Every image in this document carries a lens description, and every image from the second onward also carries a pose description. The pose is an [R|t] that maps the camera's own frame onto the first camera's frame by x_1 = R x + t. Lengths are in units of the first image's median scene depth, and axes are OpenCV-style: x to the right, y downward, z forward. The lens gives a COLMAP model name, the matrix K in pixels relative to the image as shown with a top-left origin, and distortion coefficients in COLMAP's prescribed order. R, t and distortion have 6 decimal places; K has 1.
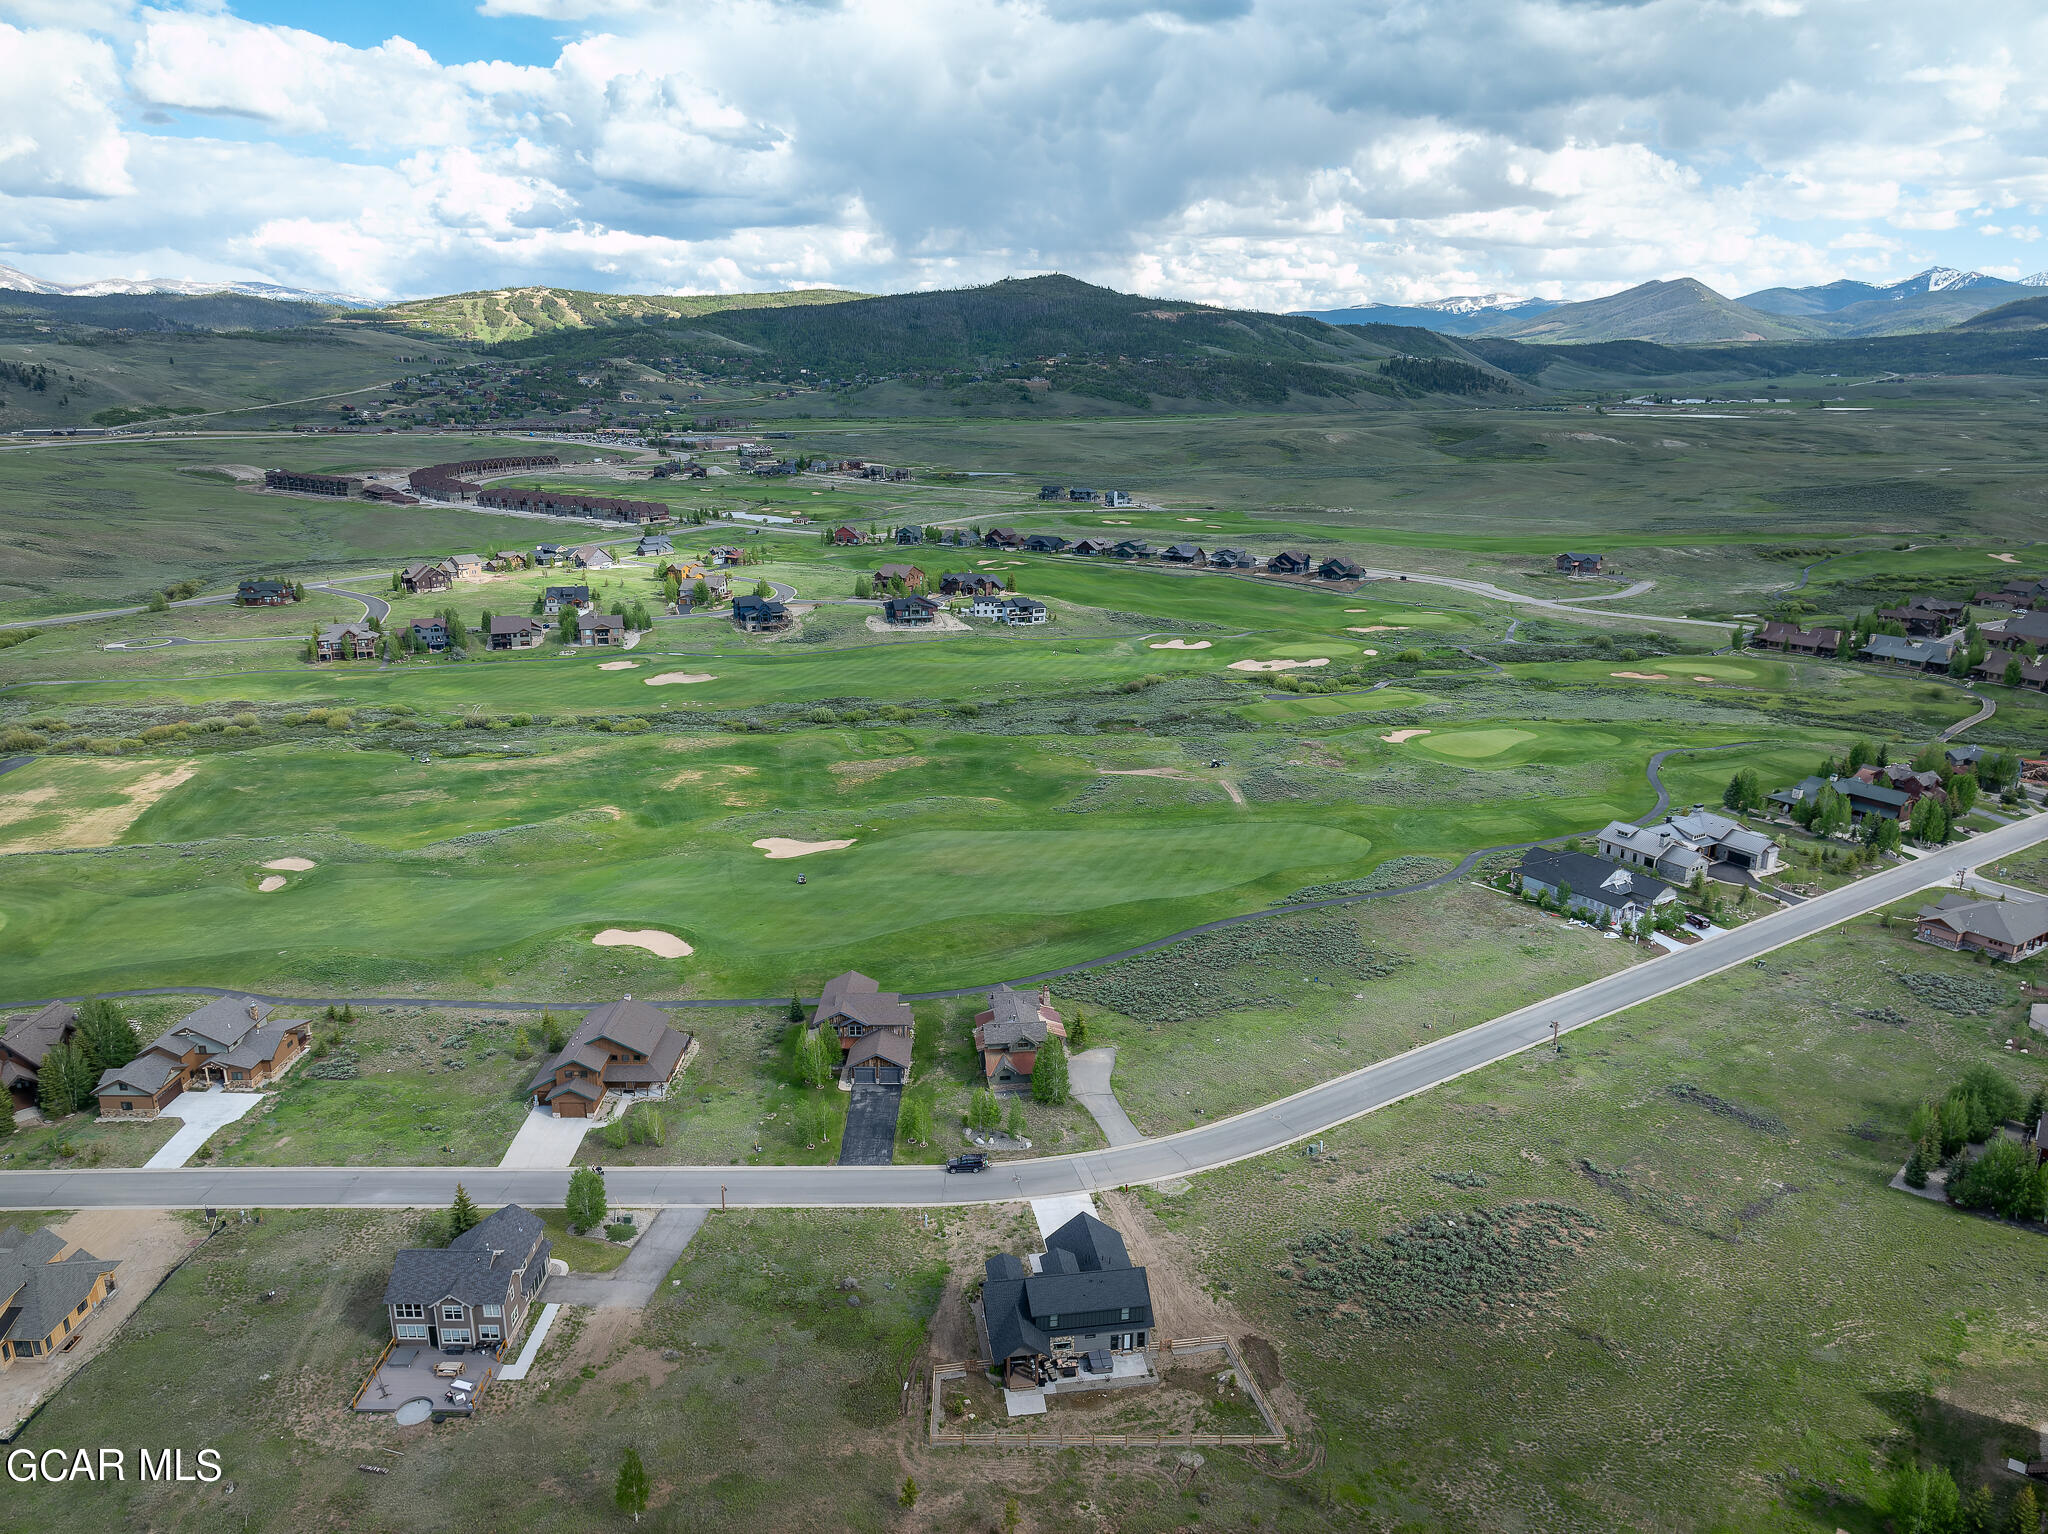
lens RADIAL K [[1395.9, 0, 1029.1], [0, 1395.9, 764.8], [0, 0, 1]] dist [0.004197, -0.002372]
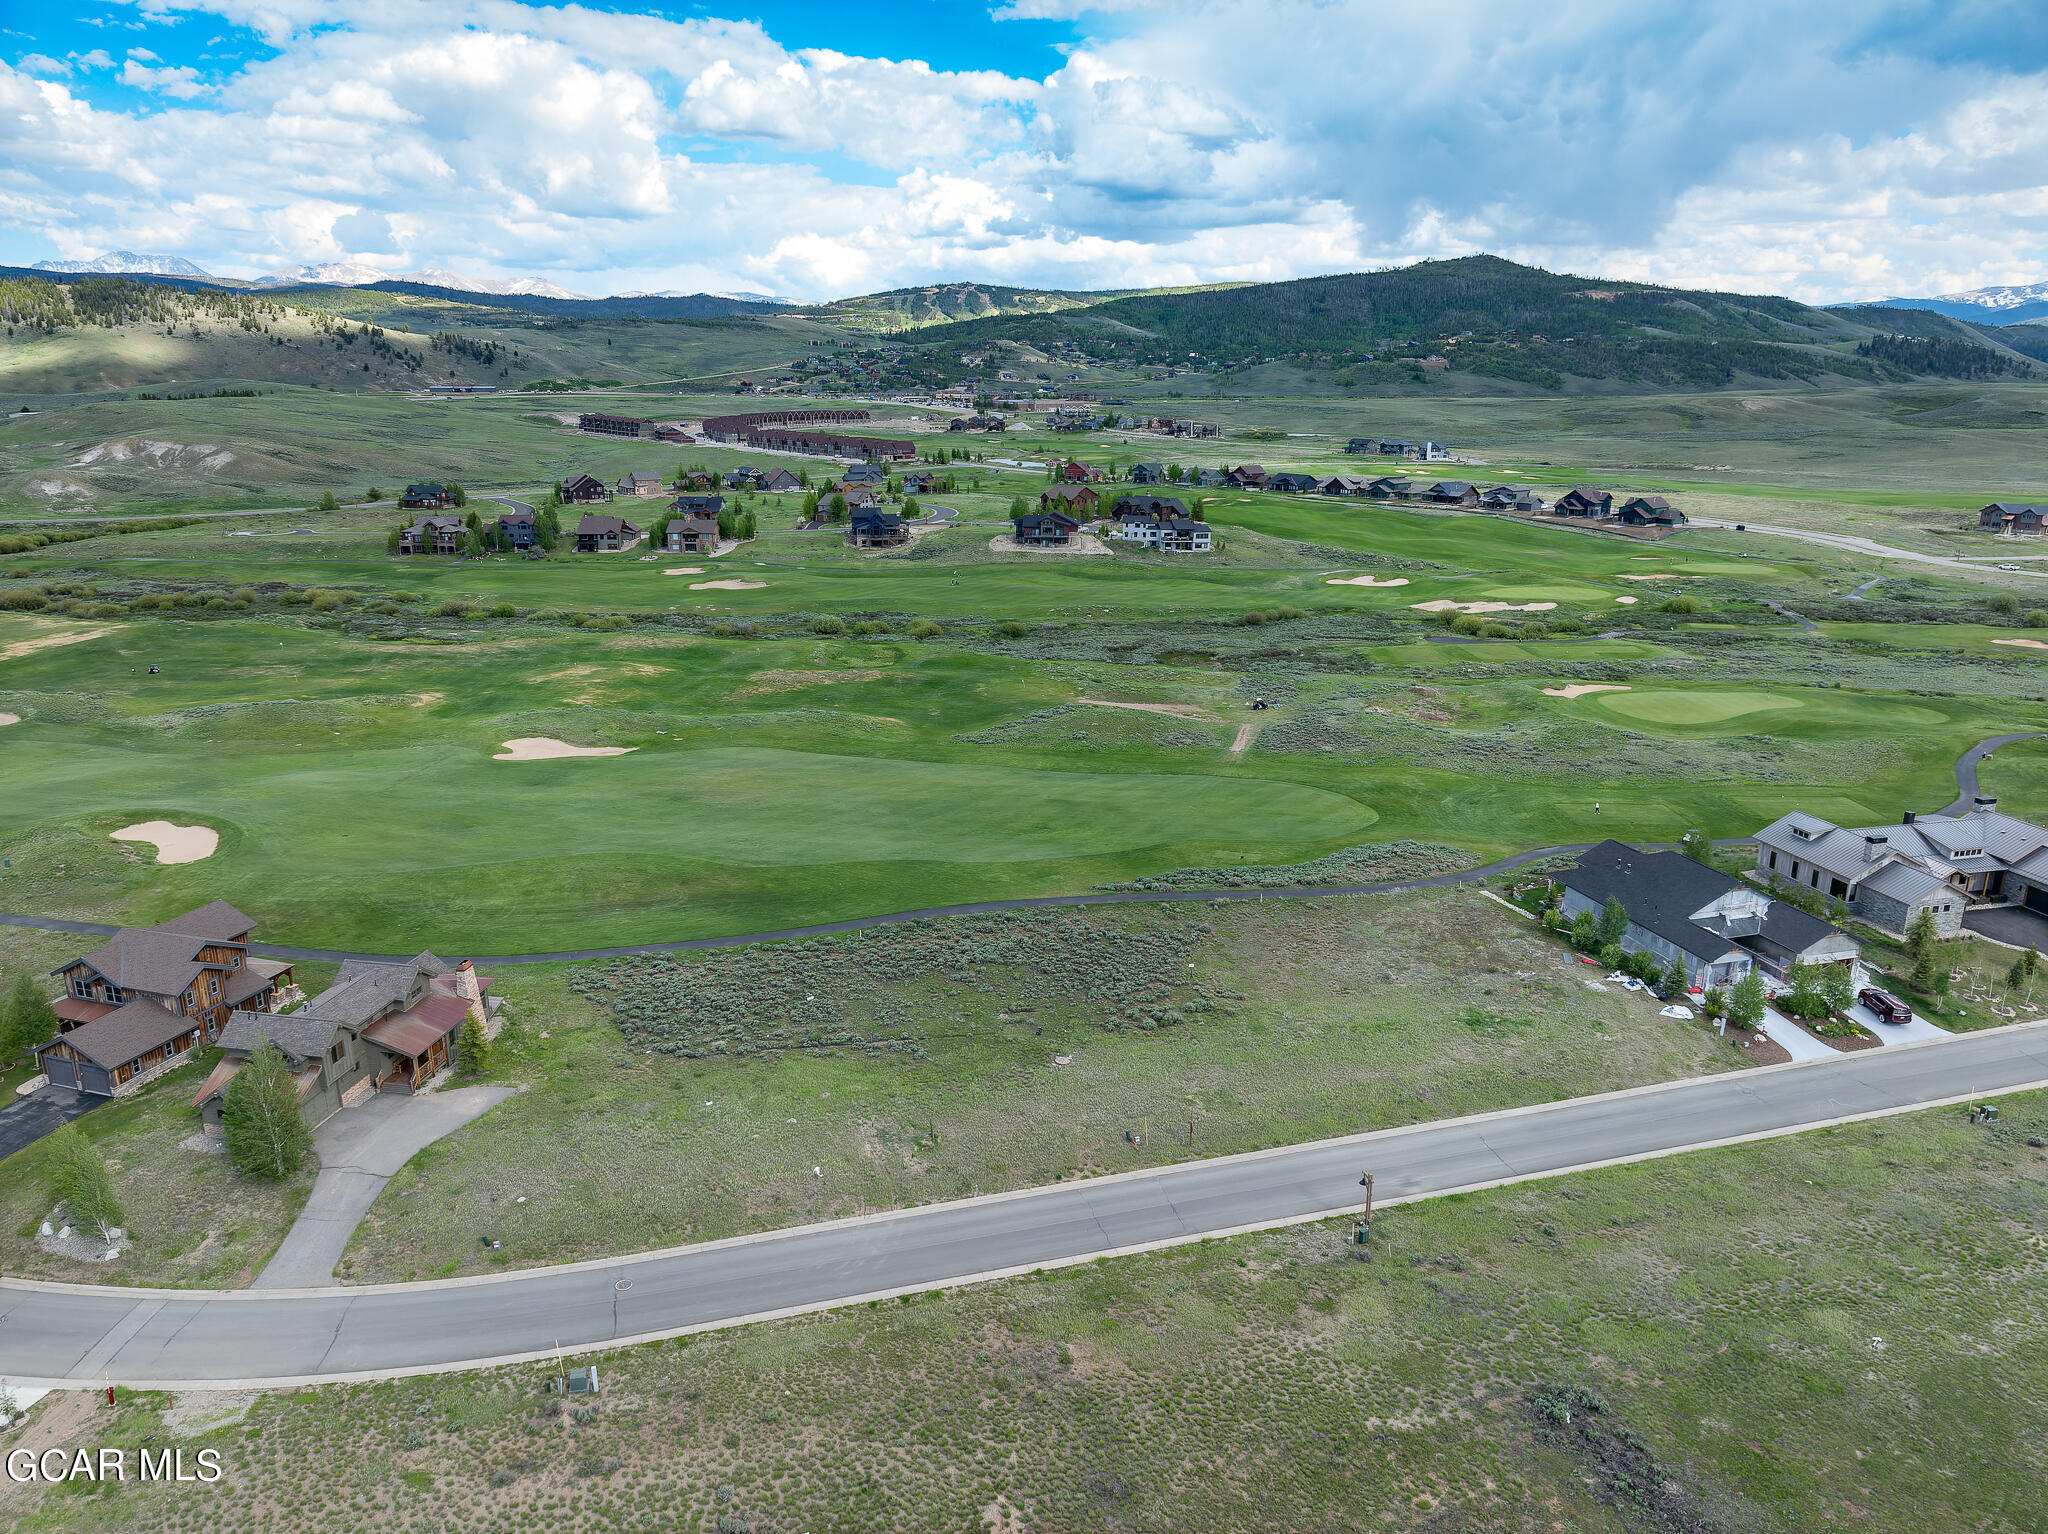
lens RADIAL K [[1388.3, 0, 1025.2], [0, 1388.3, 781.3], [0, 0, 1]] dist [-0.003867, -0.000013]
pose [[0.954535, 0.083172, -0.286262, 0.122287], [-0.080645, 0.996529, 0.020629, 0.017866], [0.286985, 0.003394, 0.957929, 0.169014]]
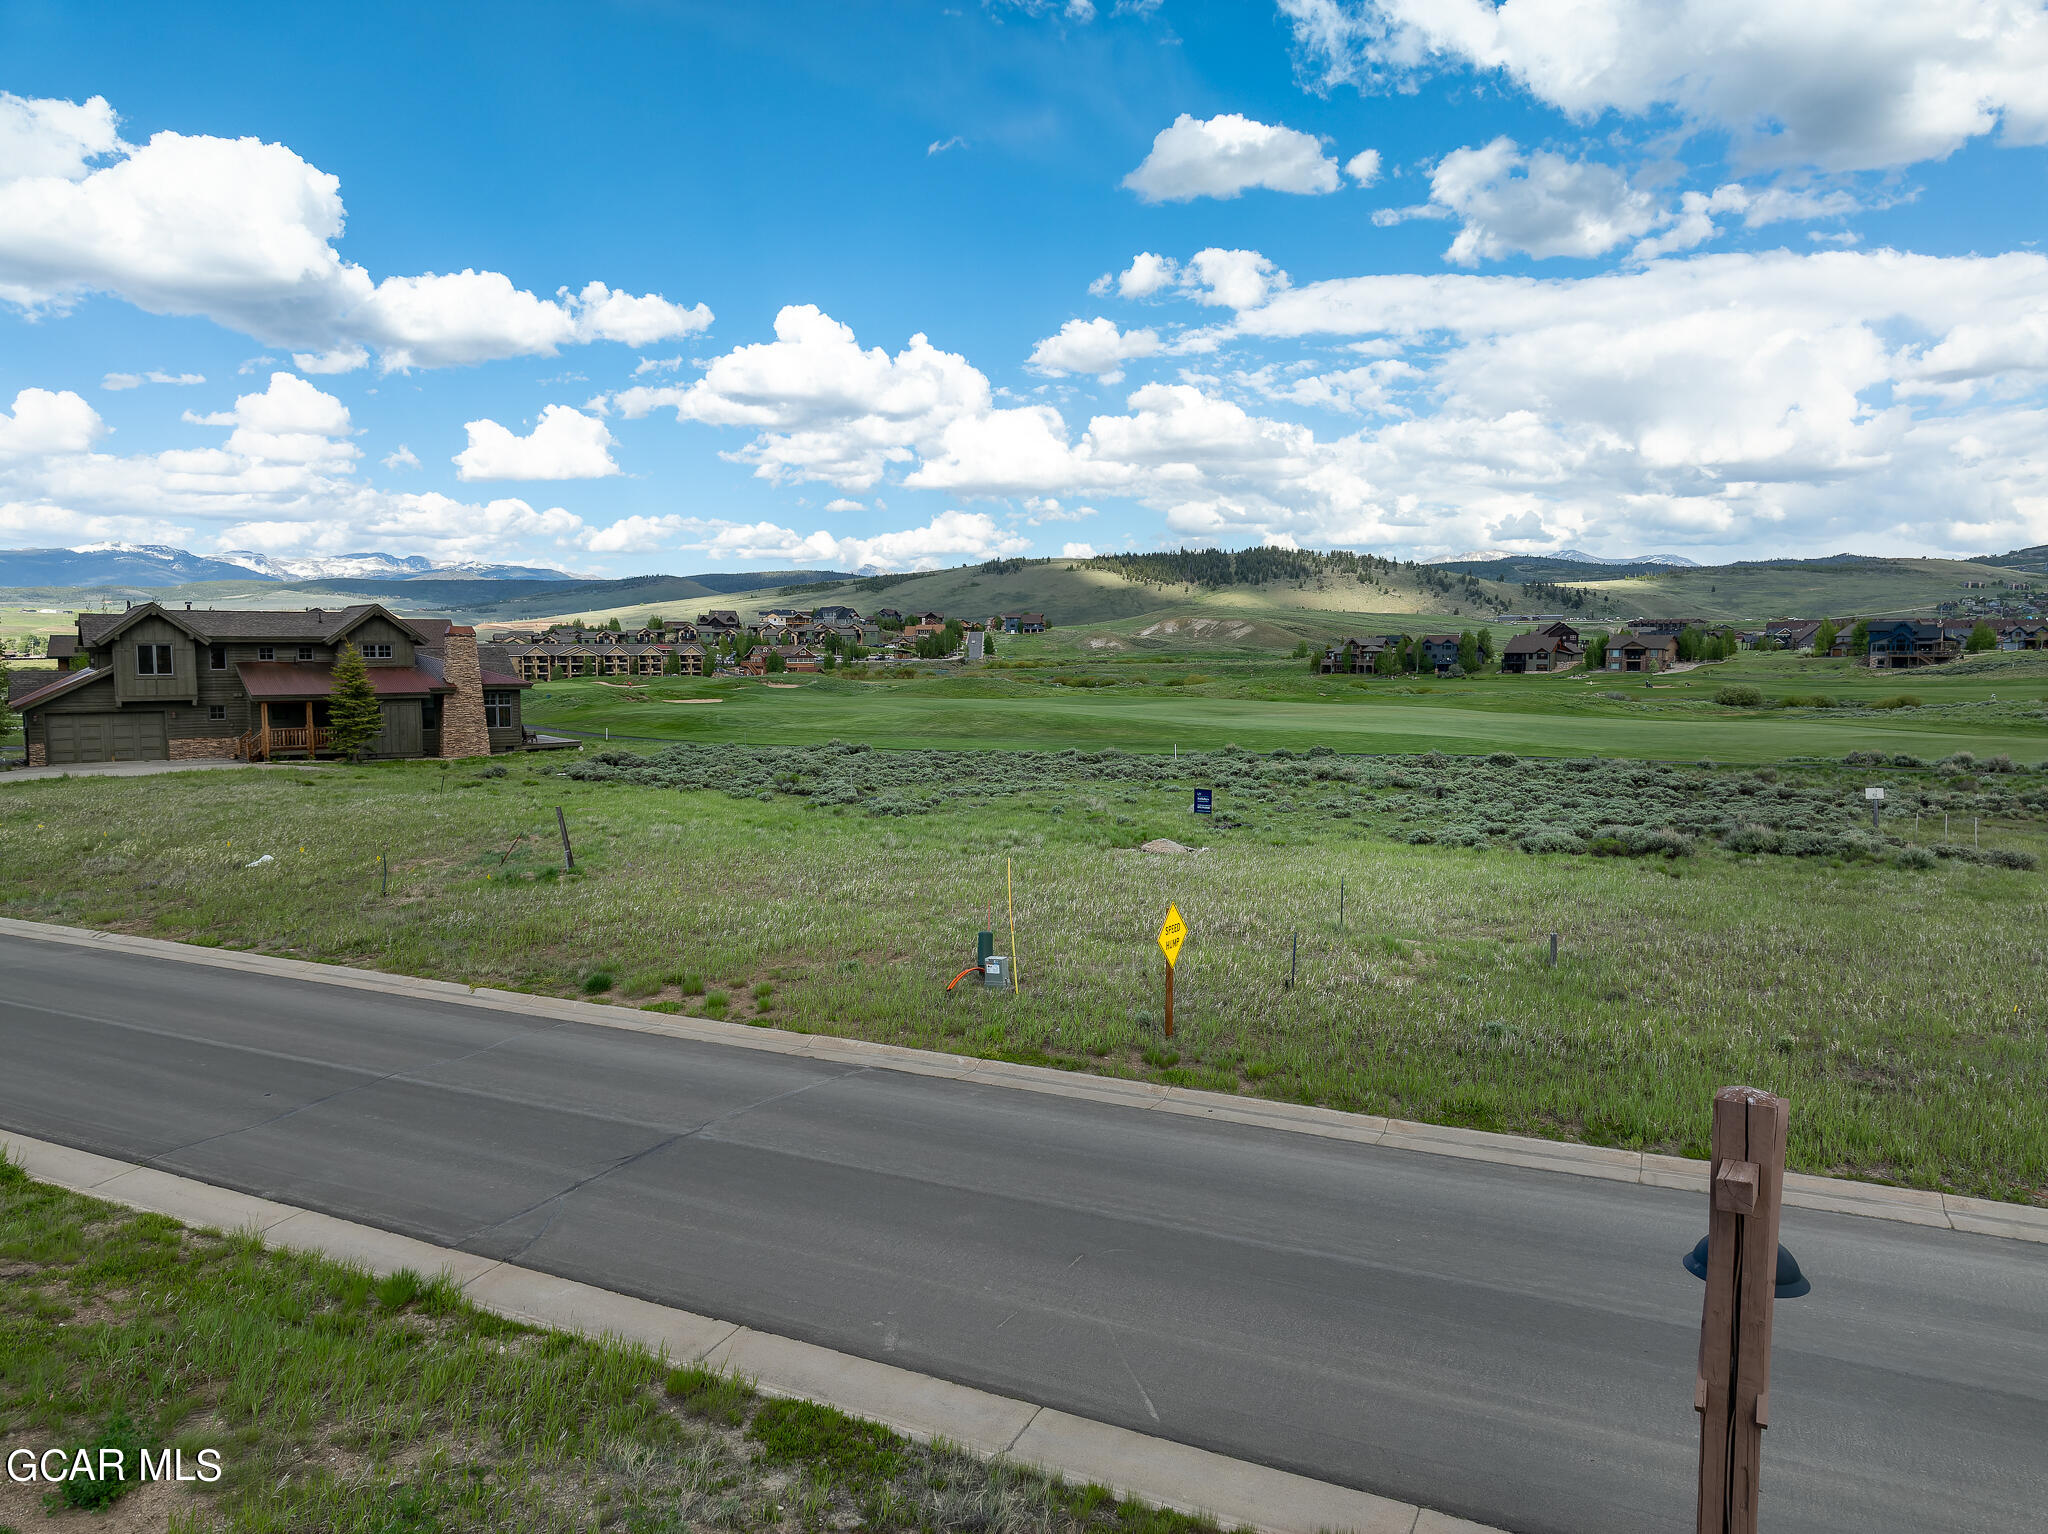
lens RADIAL K [[1393.5, 0, 1026.5], [0, 1393.5, 754.6], [0, 0, 1]] dist [-0.002980, 0.001378]
pose [[0.493625, 0.059051, -0.867668, 0.124801], [-0.232726, 0.970275, -0.066366, 0.057395], [0.837958, 0.234688, 0.492694, 0.304813]]
